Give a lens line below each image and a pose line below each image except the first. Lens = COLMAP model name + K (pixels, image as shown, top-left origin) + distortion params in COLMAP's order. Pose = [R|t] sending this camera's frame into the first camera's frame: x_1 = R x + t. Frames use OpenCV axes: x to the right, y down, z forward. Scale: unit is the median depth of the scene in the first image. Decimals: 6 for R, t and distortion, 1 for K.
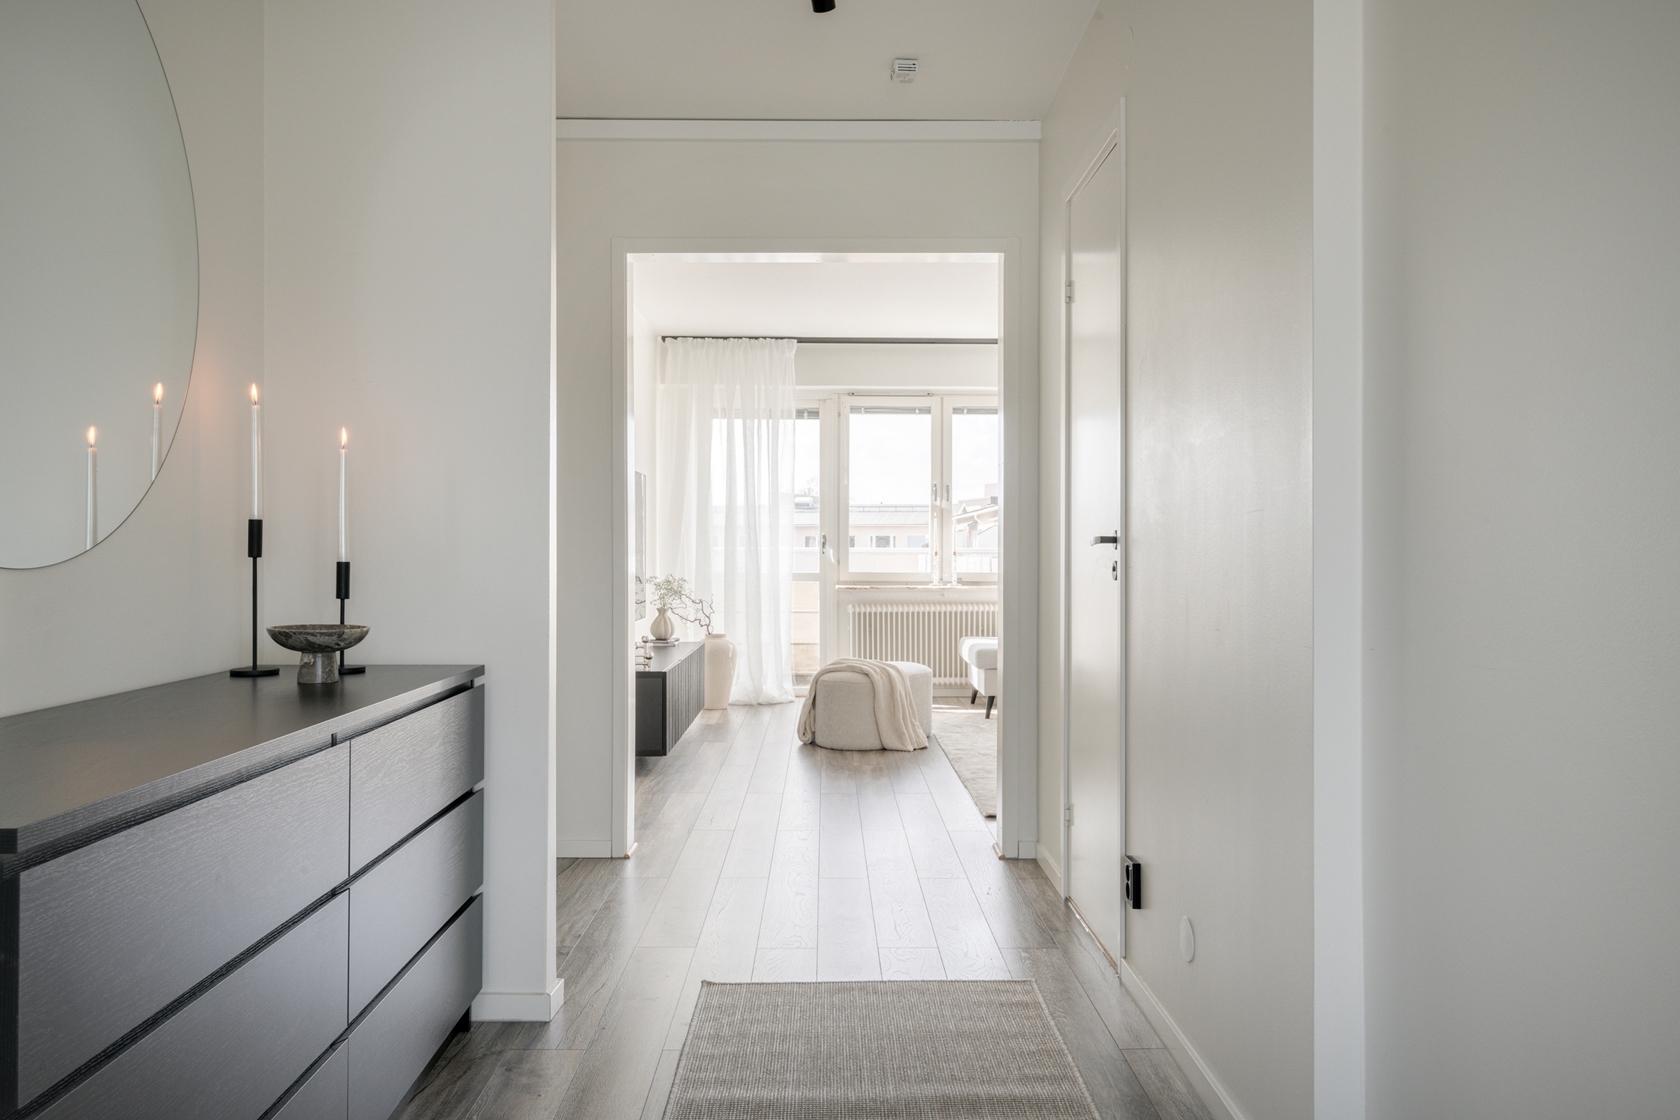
lens RADIAL K [[976.1, 0, 837.3], [0, 976.1, 554.8], [0, 0, 1]] dist [0.007873, -0.005823]
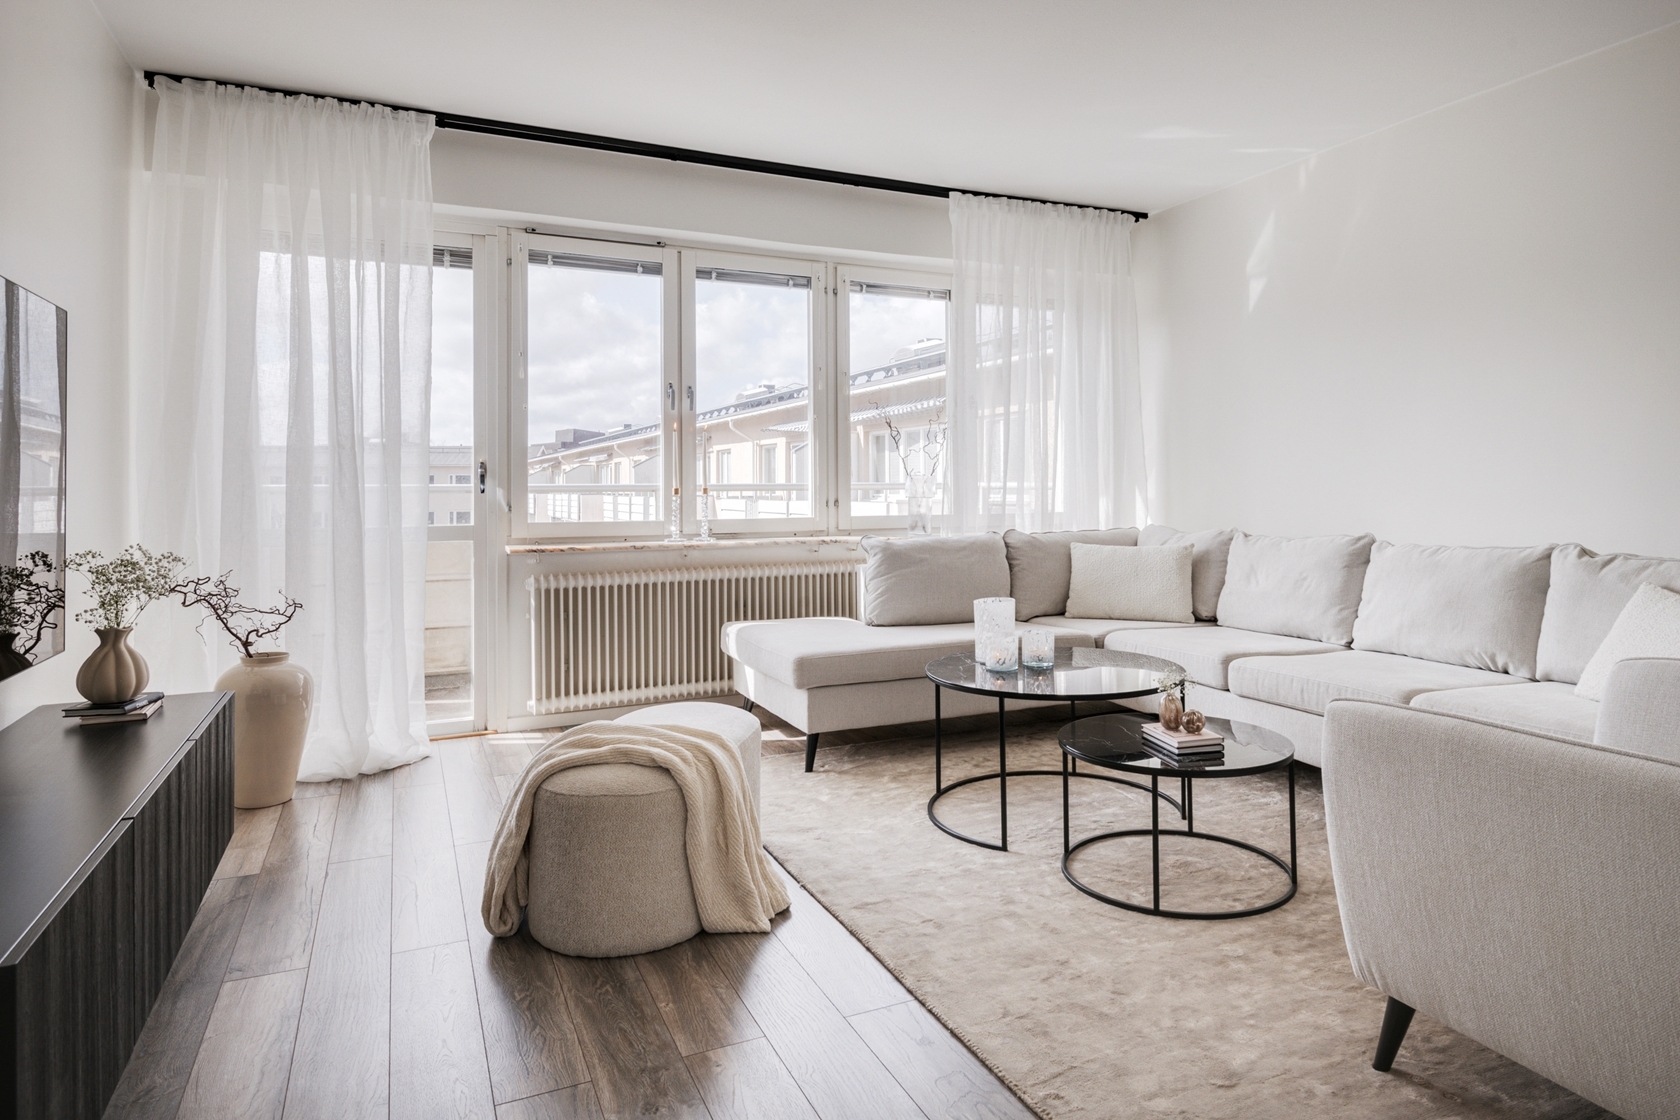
lens RADIAL K [[976.1, 0, 896.9], [0, 976.1, 472.7], [0, 0, 1]] dist [0.007873, -0.005823]
pose [[0.904140, -0.000706, 0.427235, -0.041034], [0.008427, 0.999834, -0.016181, -0.001791], [-0.427153, 0.018230, 0.903996, 0.362823]]
